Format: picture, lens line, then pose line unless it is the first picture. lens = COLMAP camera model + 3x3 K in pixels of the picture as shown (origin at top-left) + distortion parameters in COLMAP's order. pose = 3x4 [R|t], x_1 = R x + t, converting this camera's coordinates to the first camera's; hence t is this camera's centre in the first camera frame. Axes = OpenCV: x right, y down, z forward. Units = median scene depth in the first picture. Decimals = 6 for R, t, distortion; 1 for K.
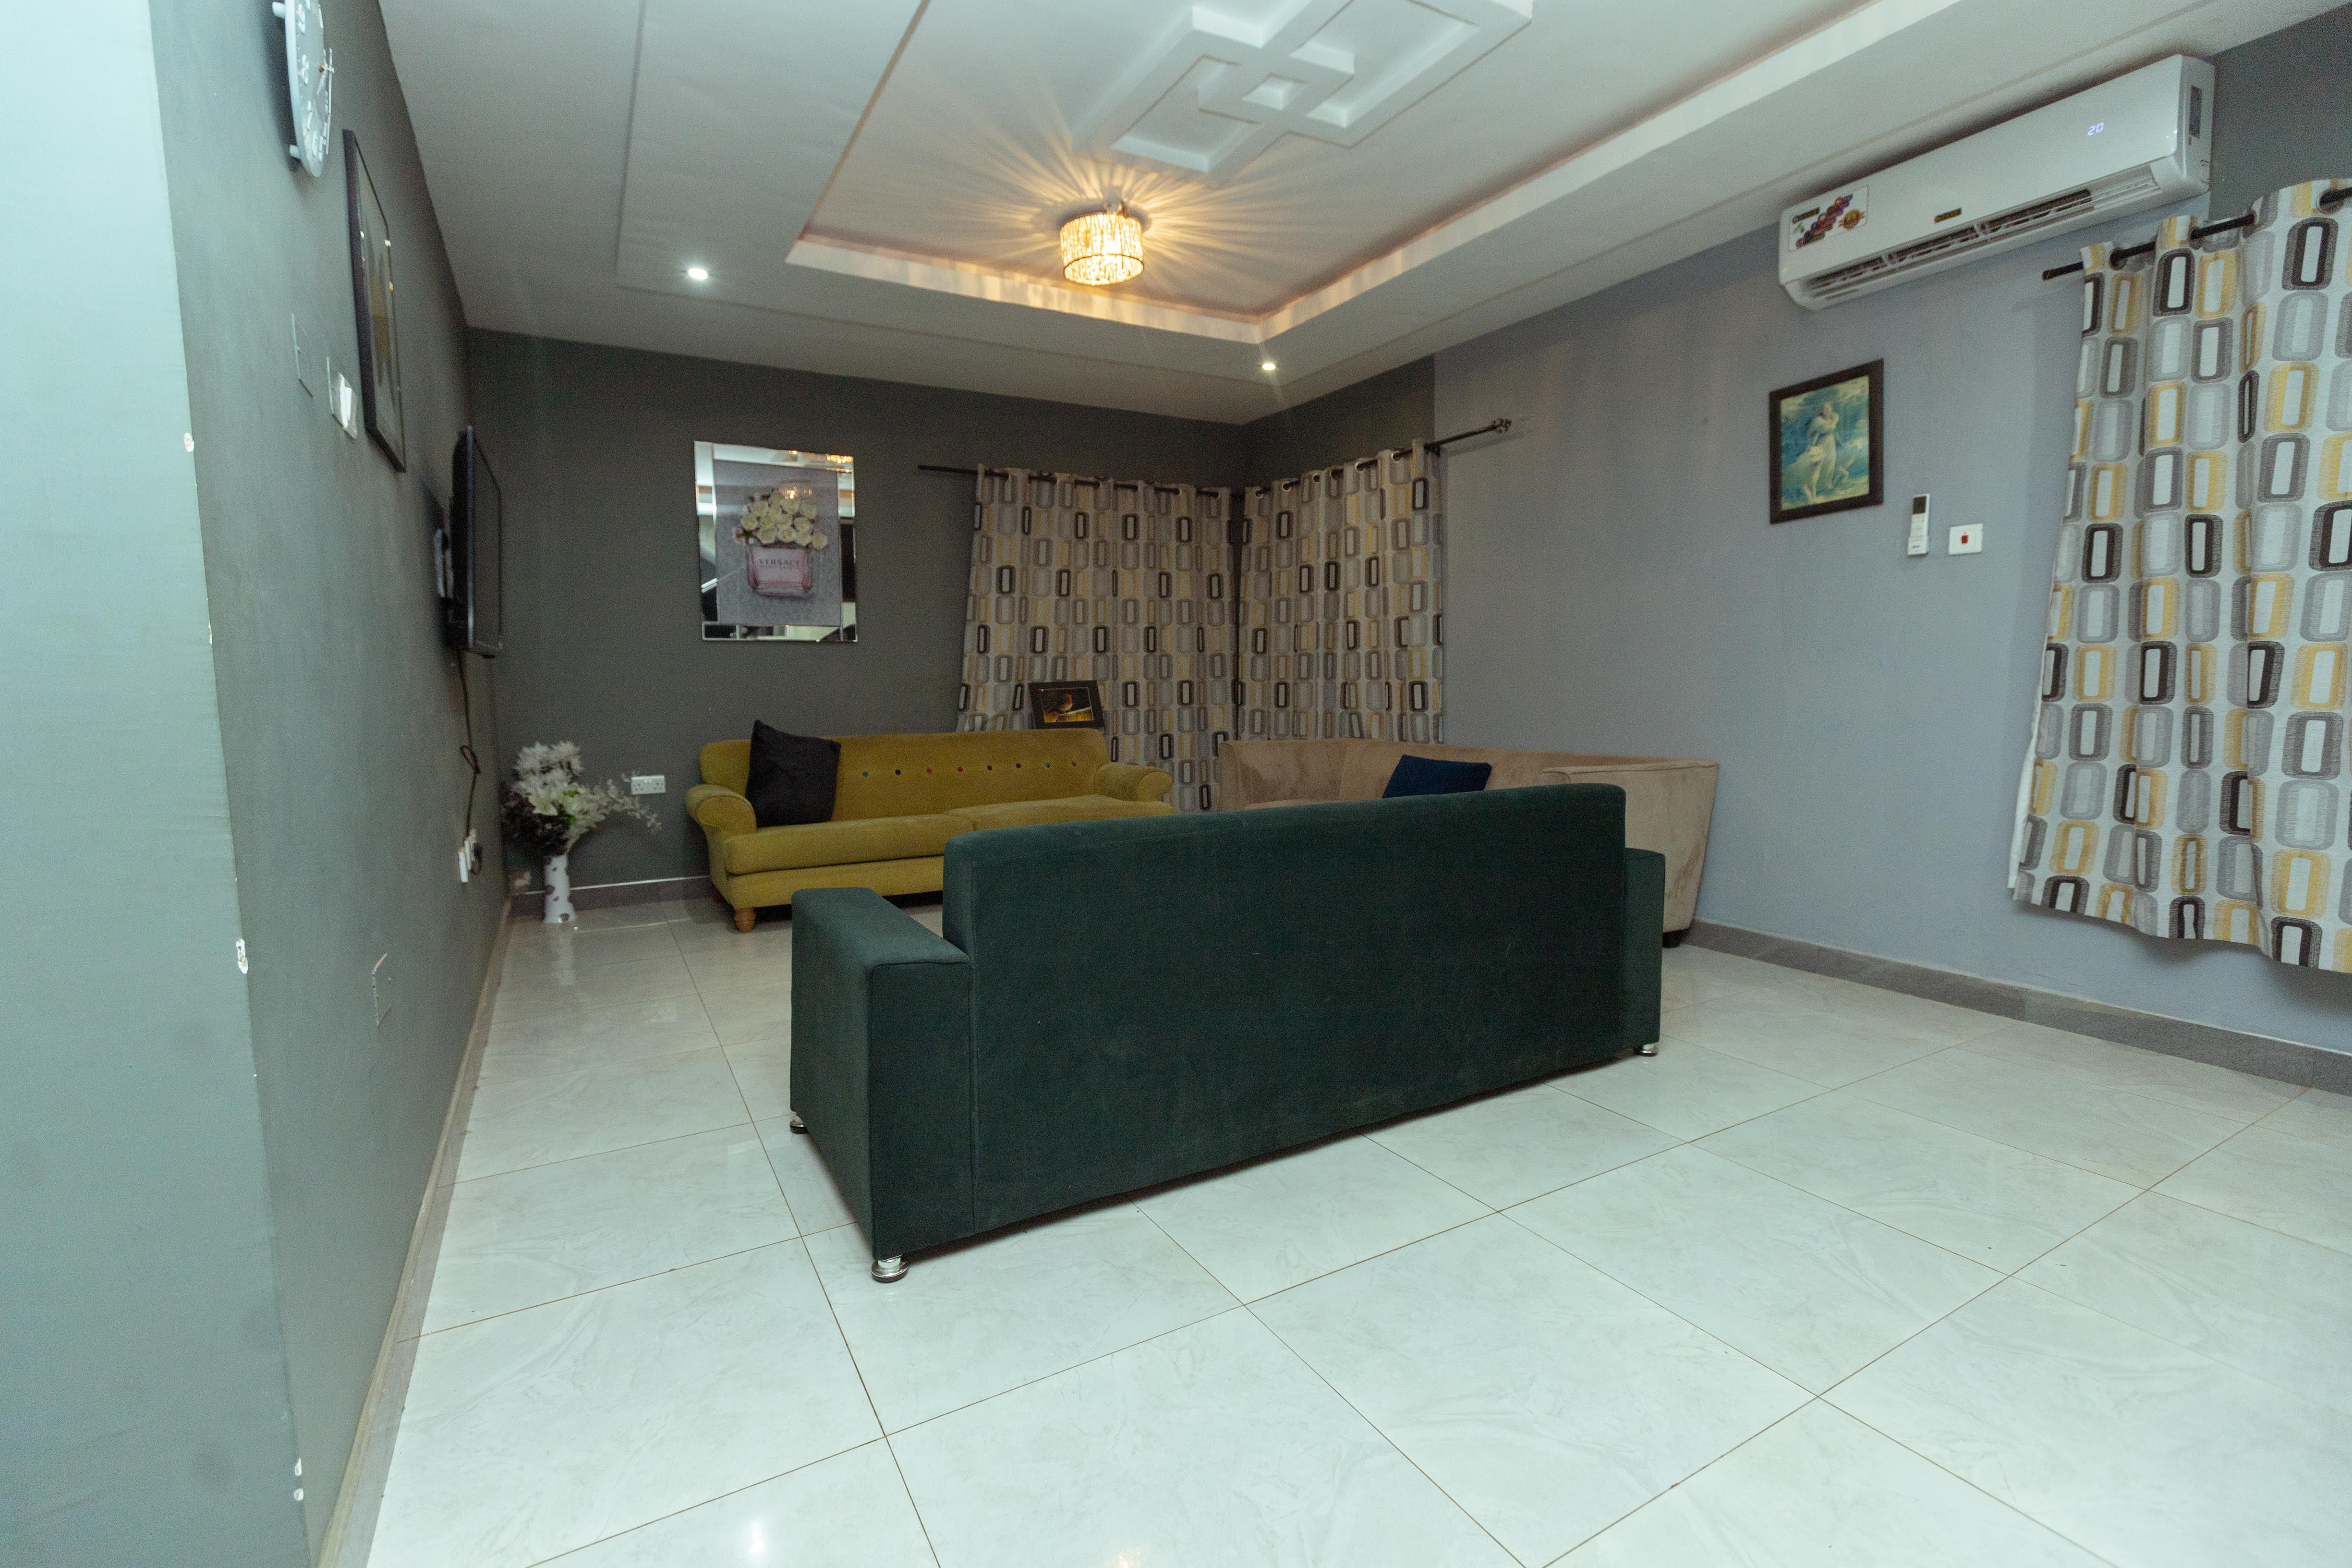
lens RADIAL K [[1045.8, 0, 1168.0], [0, 1045.8, 778.4], [0, 0, 1]] dist [0.003797, 0.000092]
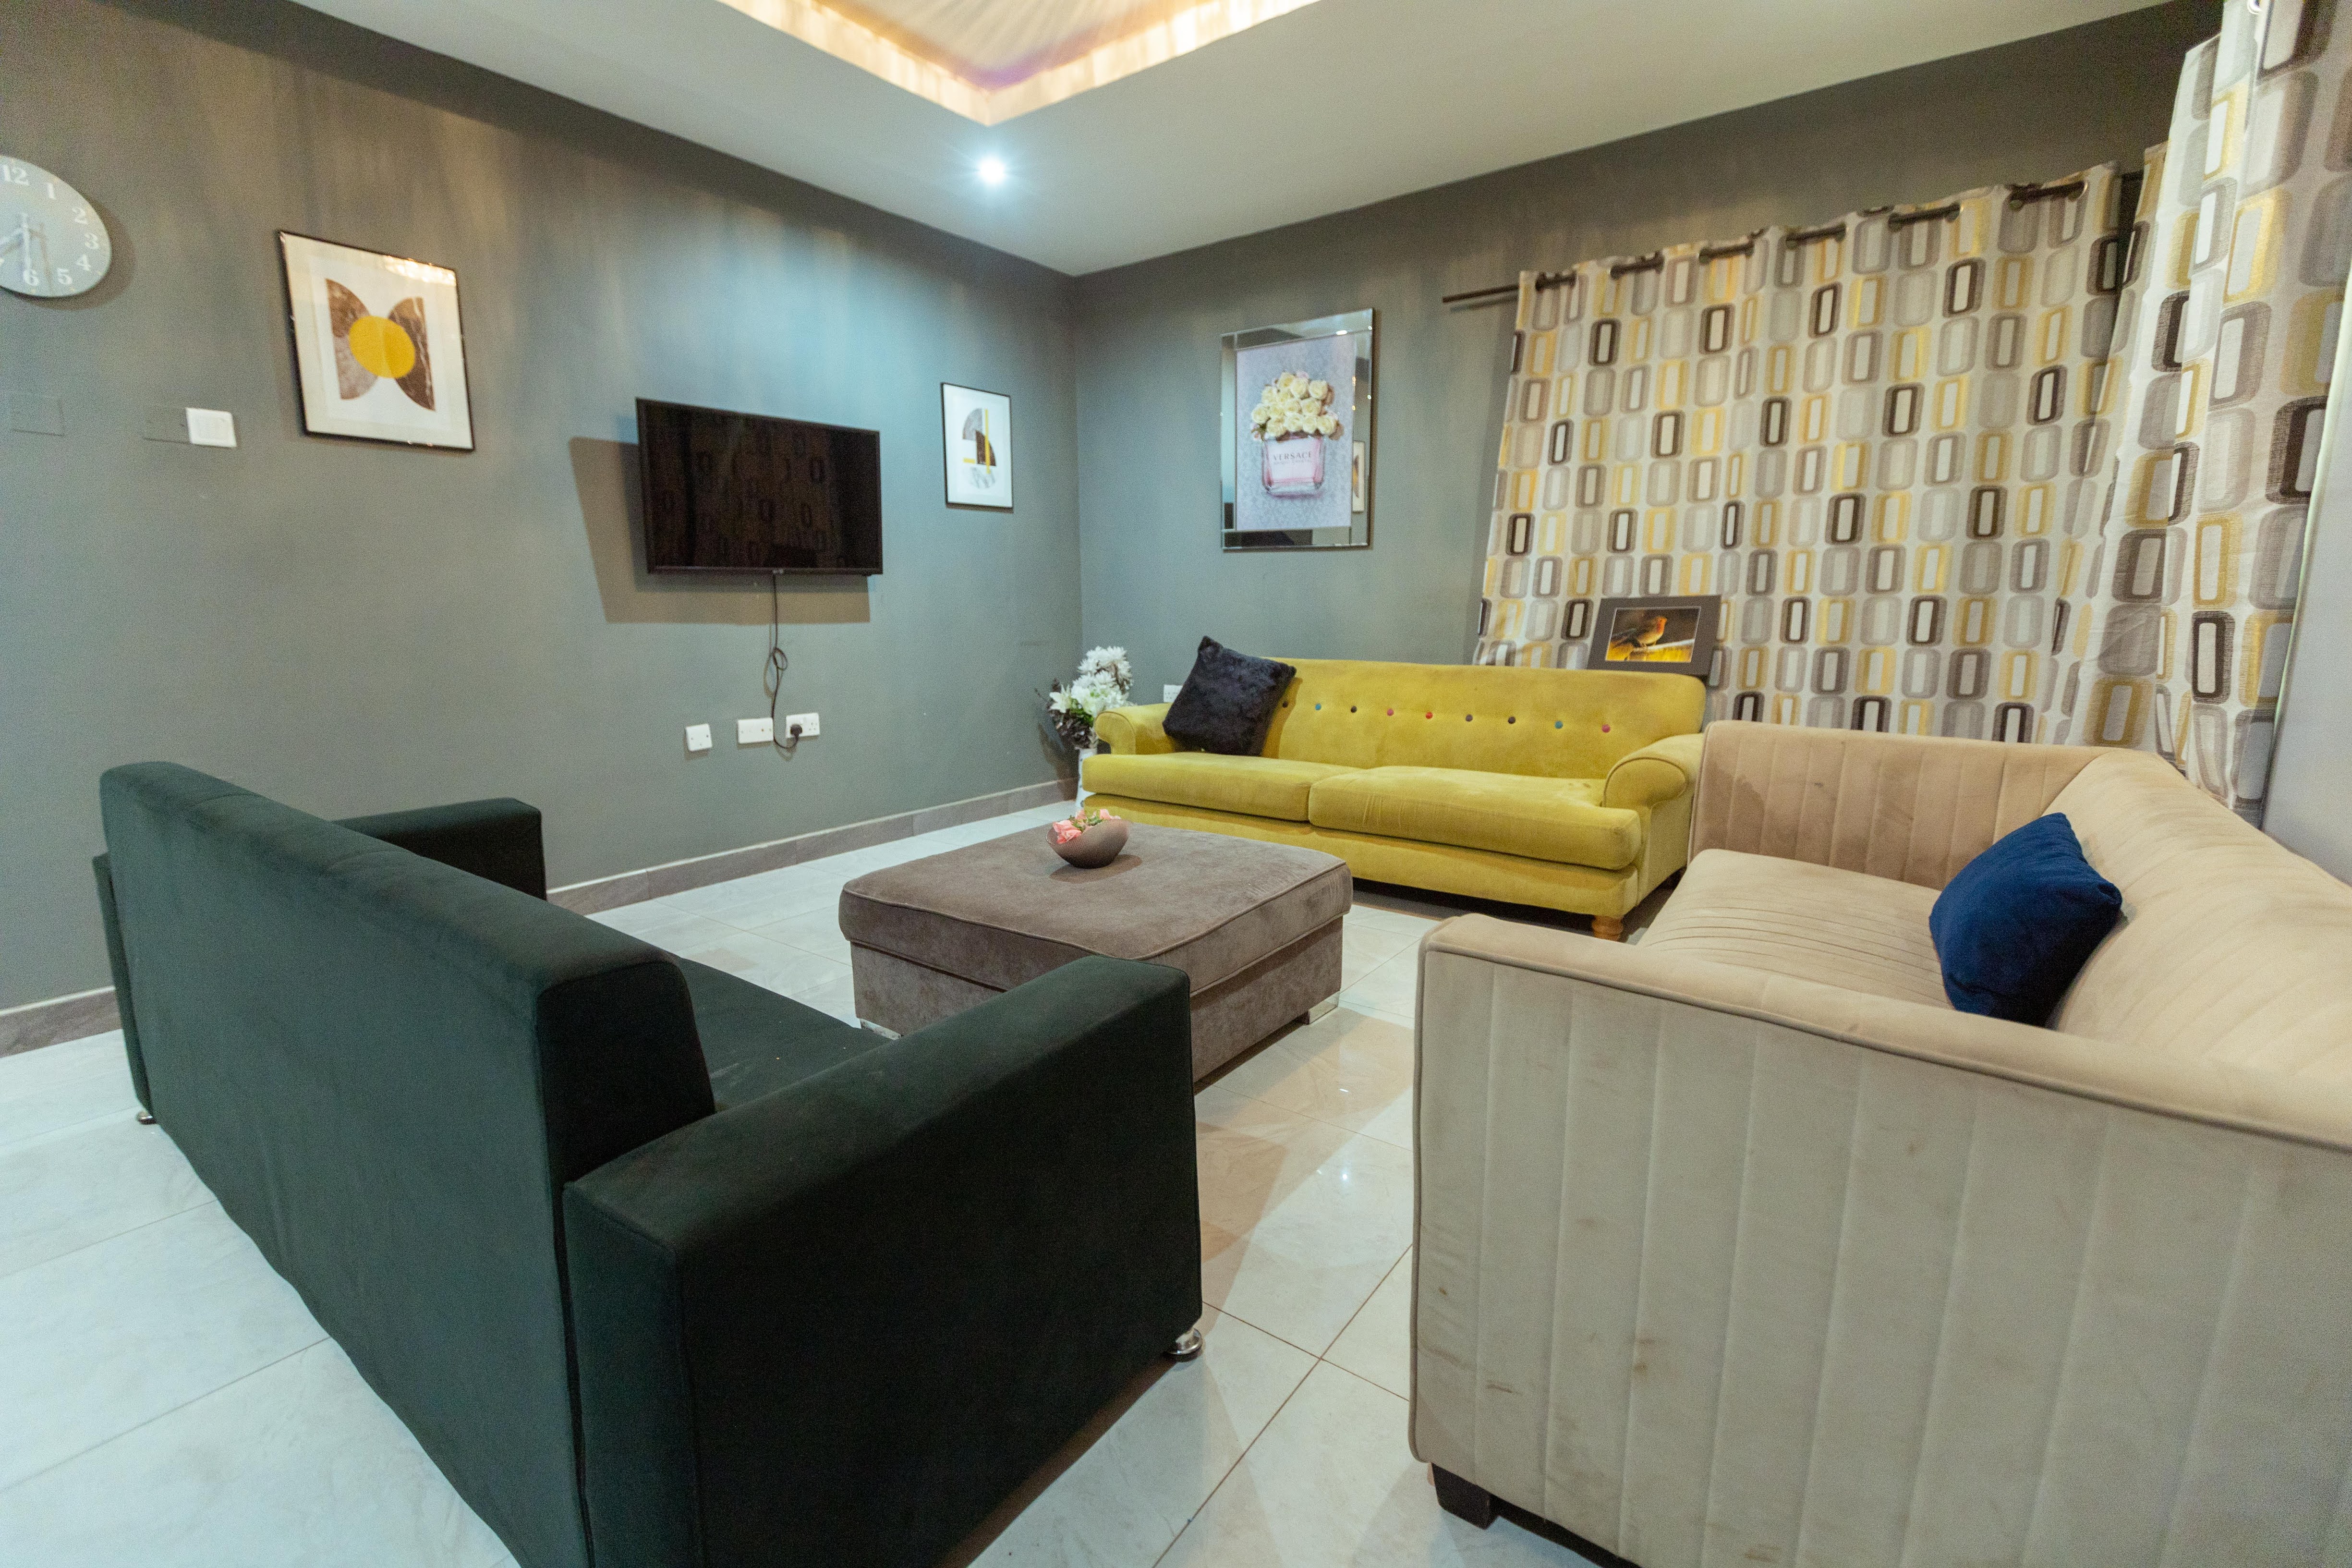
lens RADIAL K [[1045.8, 0, 1165.5], [0, 1045.8, 771.7], [0, 0, 1]] dist [0.003797, 0.000092]
pose [[0.397428, 0.165918, -0.902509, 0.372223], [-0.084861, 0.985949, 0.143888, -0.055423], [0.913701, 0.019403, 0.405924, 0.486339]]
